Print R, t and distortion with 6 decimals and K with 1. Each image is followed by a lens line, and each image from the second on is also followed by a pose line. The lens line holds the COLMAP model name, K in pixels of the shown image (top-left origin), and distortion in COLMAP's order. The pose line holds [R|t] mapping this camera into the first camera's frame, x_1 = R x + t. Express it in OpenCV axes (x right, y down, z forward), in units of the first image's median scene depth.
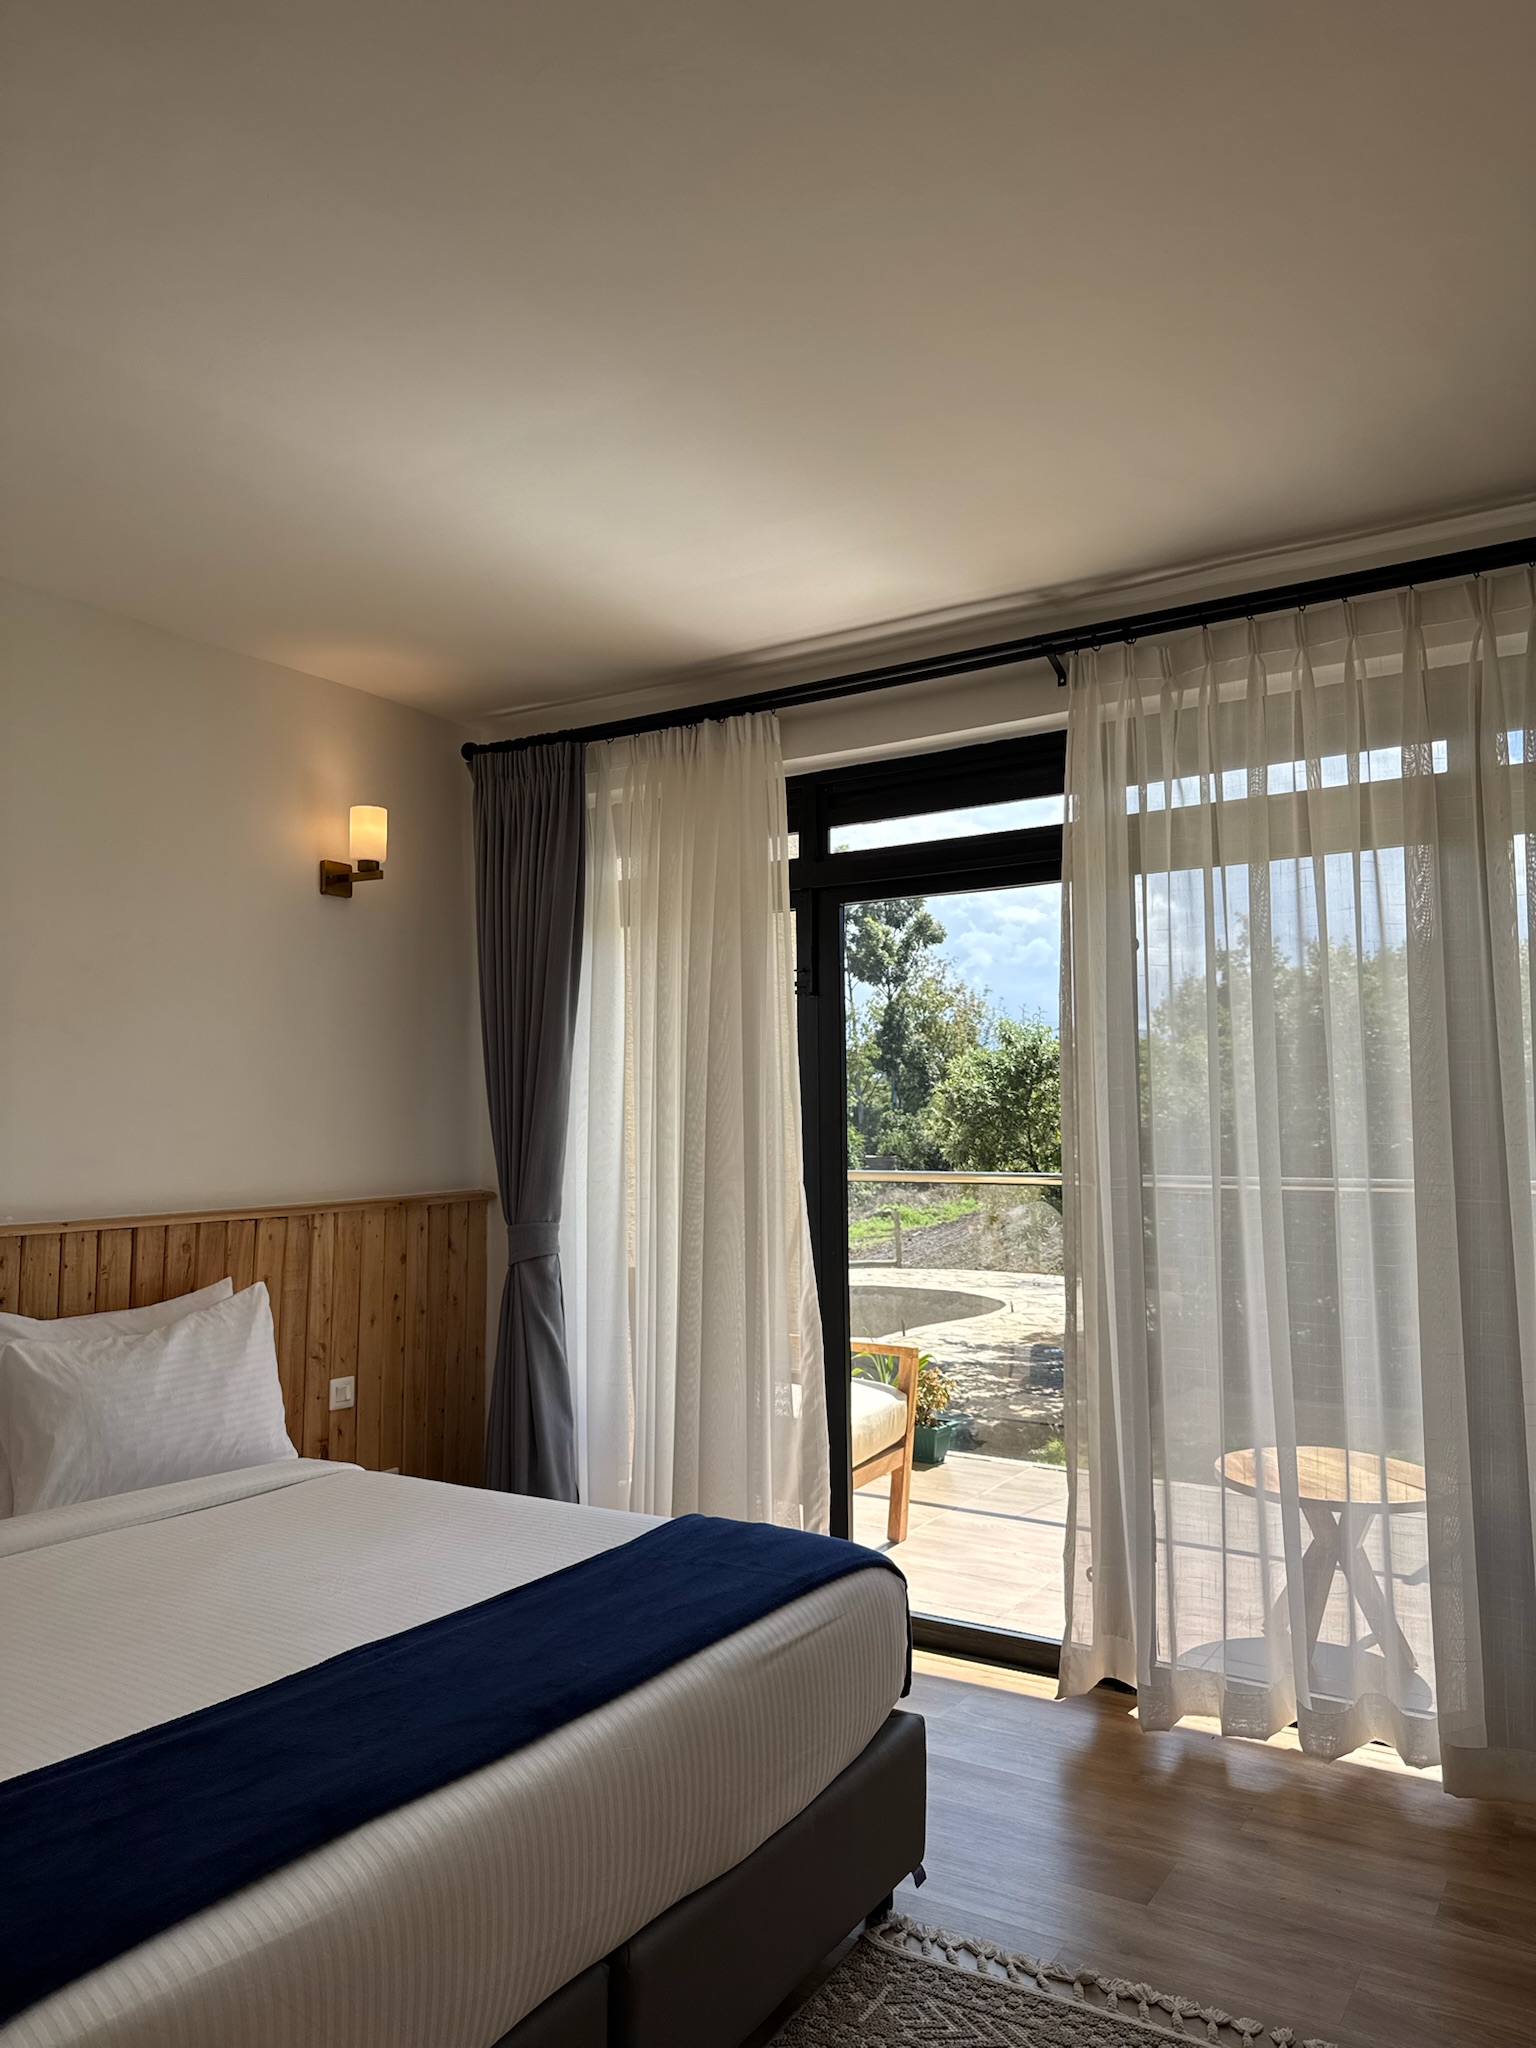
lens RADIAL K [[1456.8, 0, 773.4], [0, 1456.8, 1018.5], [0, 0, 1]] dist [0.081439, -0.101292]
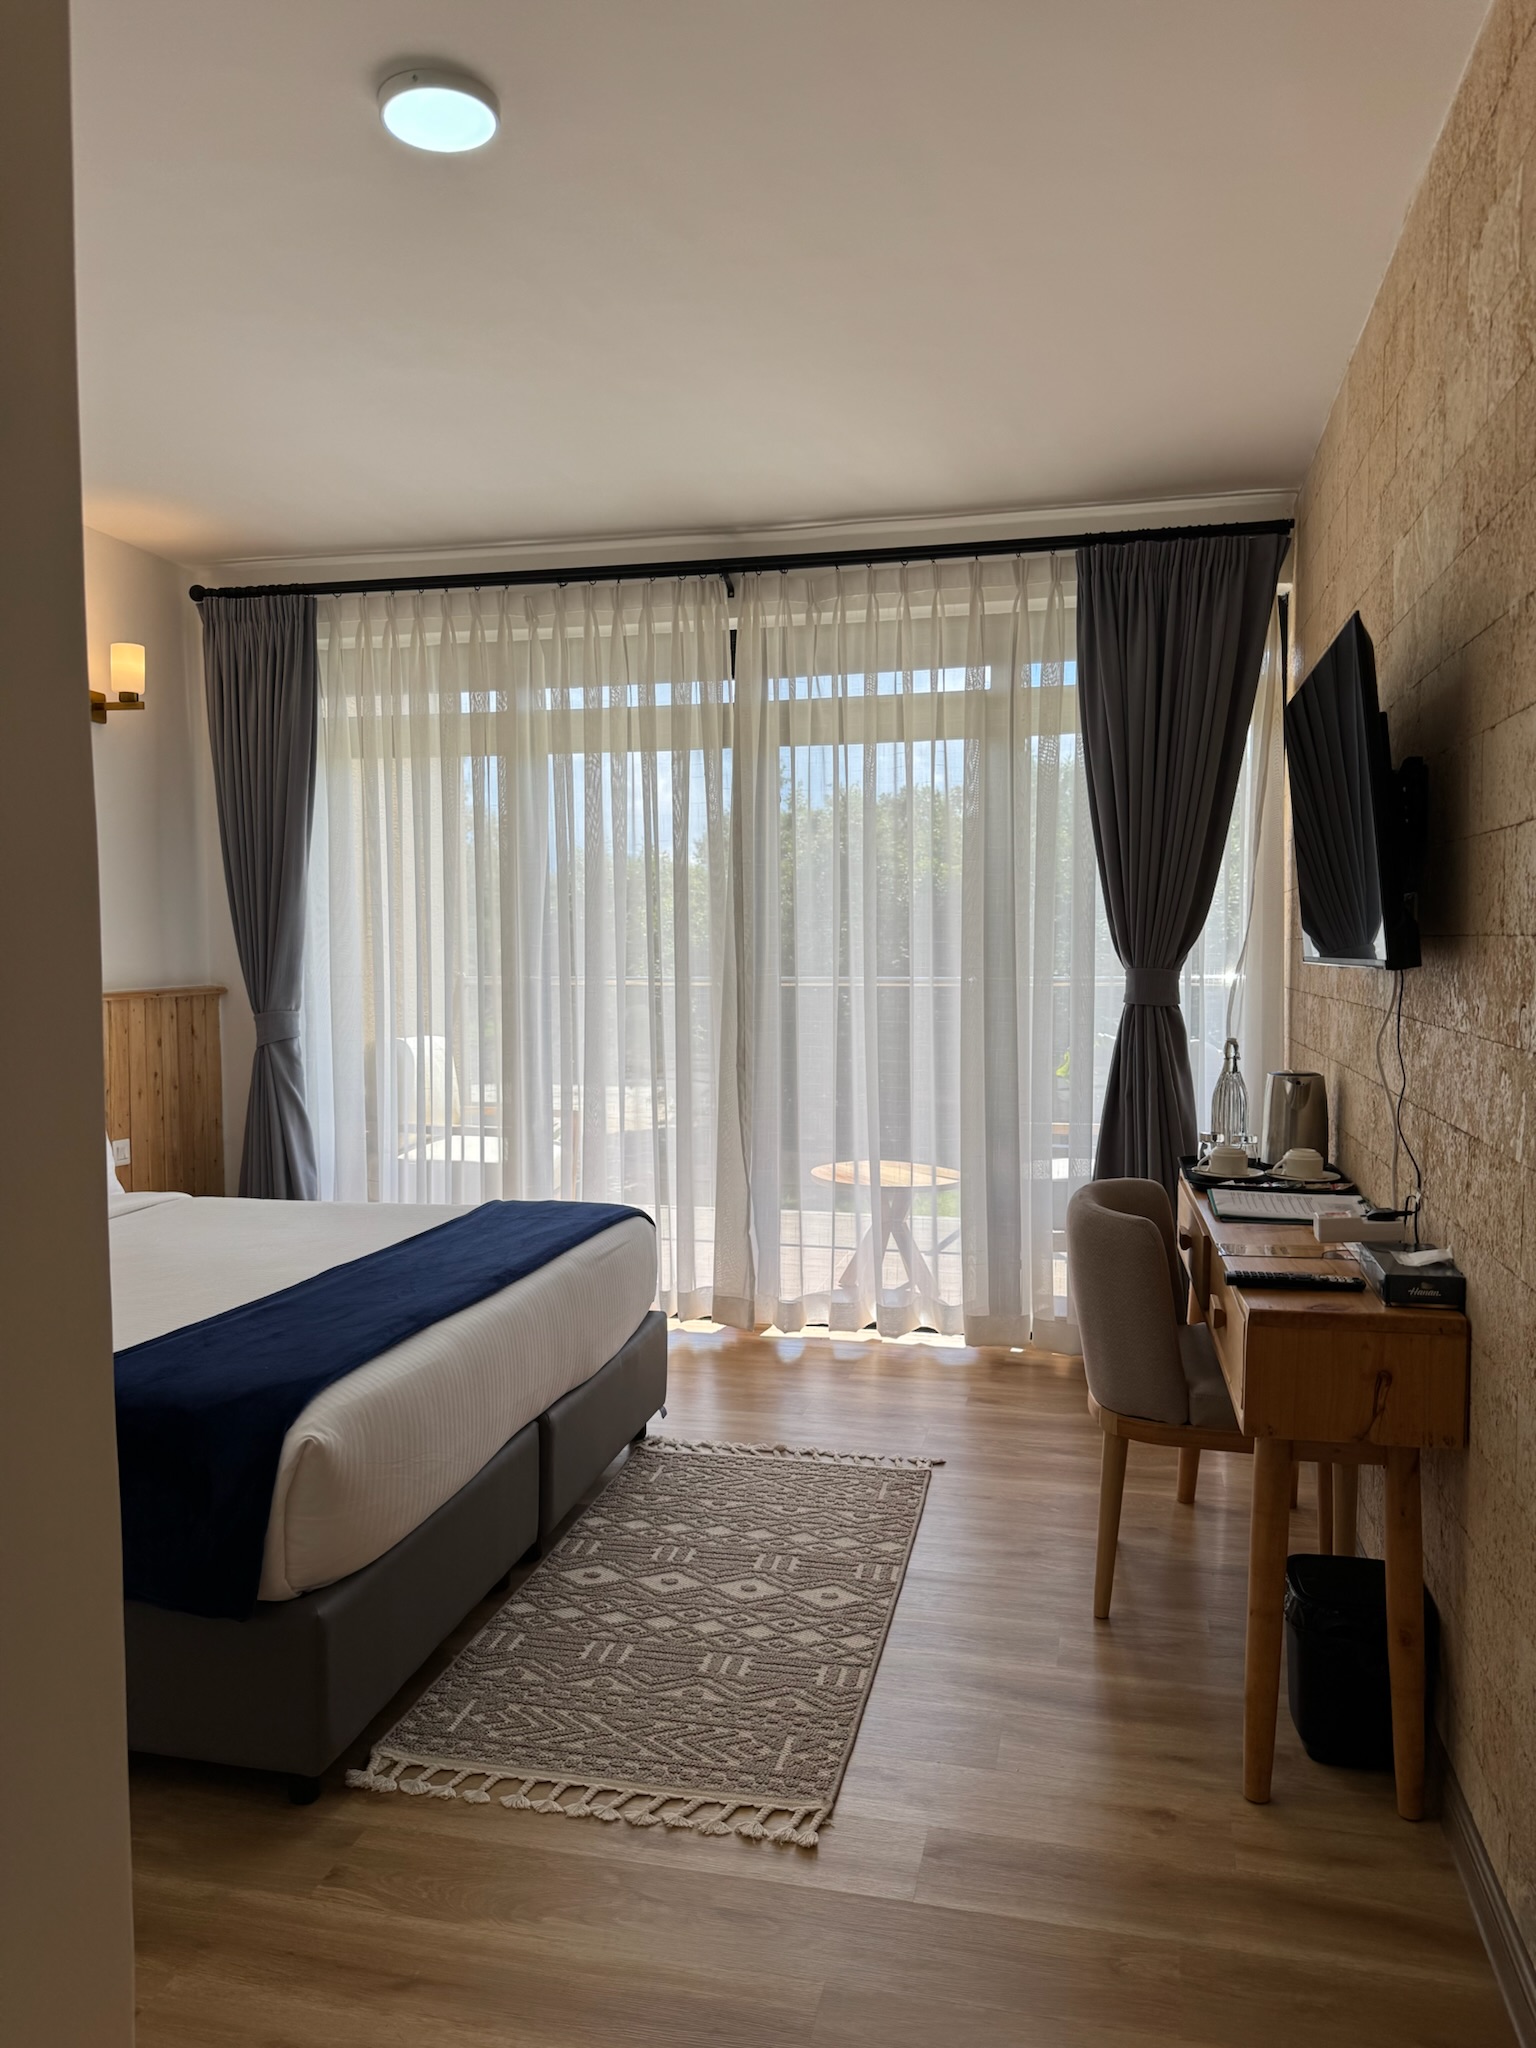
lens RADIAL K [[1455.1, 0, 792.7], [0, 1455.1, 1019.3], [0, 0, 1]] dist [0.141264, -0.289081]
pose [[0.940737, -0.013297, 0.338876, -0.217703], [-0.027067, 0.993100, 0.114105, -0.001136], [-0.338055, -0.116515, 0.933886, -0.318107]]
